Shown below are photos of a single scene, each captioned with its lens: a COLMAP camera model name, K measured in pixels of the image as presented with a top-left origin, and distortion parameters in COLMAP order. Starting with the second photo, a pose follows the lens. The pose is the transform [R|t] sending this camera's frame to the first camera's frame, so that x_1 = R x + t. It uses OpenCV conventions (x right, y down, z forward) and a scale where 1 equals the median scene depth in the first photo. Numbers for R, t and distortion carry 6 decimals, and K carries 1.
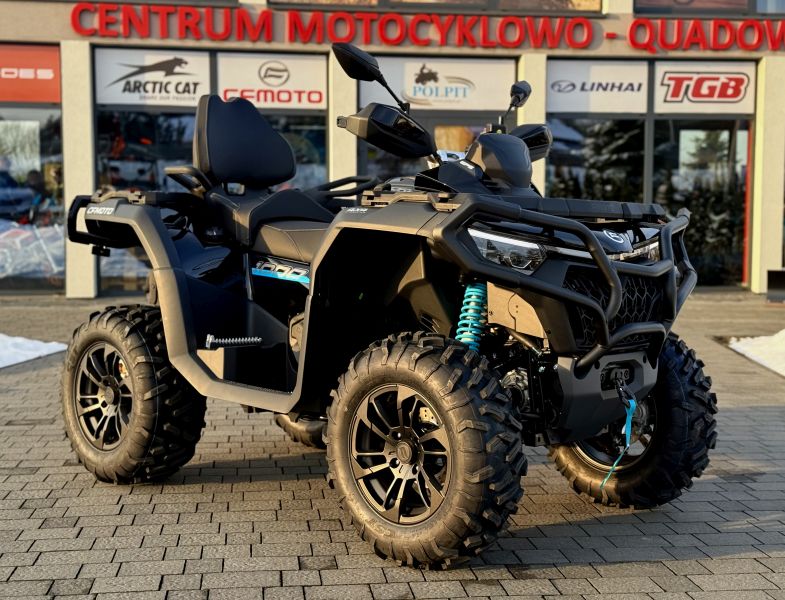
lens RADIAL K [[1121.6, 0, 389.1], [0, 1121.6, 298.1], [0, 0, 1]] dist [0.031193, 0.000000]
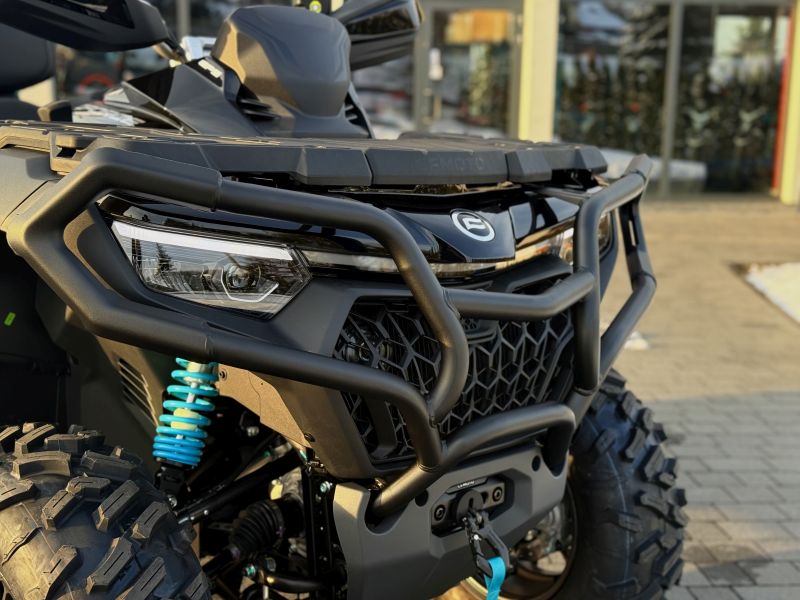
lens RADIAL K [[1106.6, 0, 403.0], [0, 1106.6, 302.2], [0, 0, 1]] dist [0.039244, 0.000000]
pose [[0.999677, 0.020311, -0.015294, 0.160225], [-0.018575, 0.994171, 0.106205, -0.065529], [0.017362, -0.105887, 0.994227, 0.468235]]
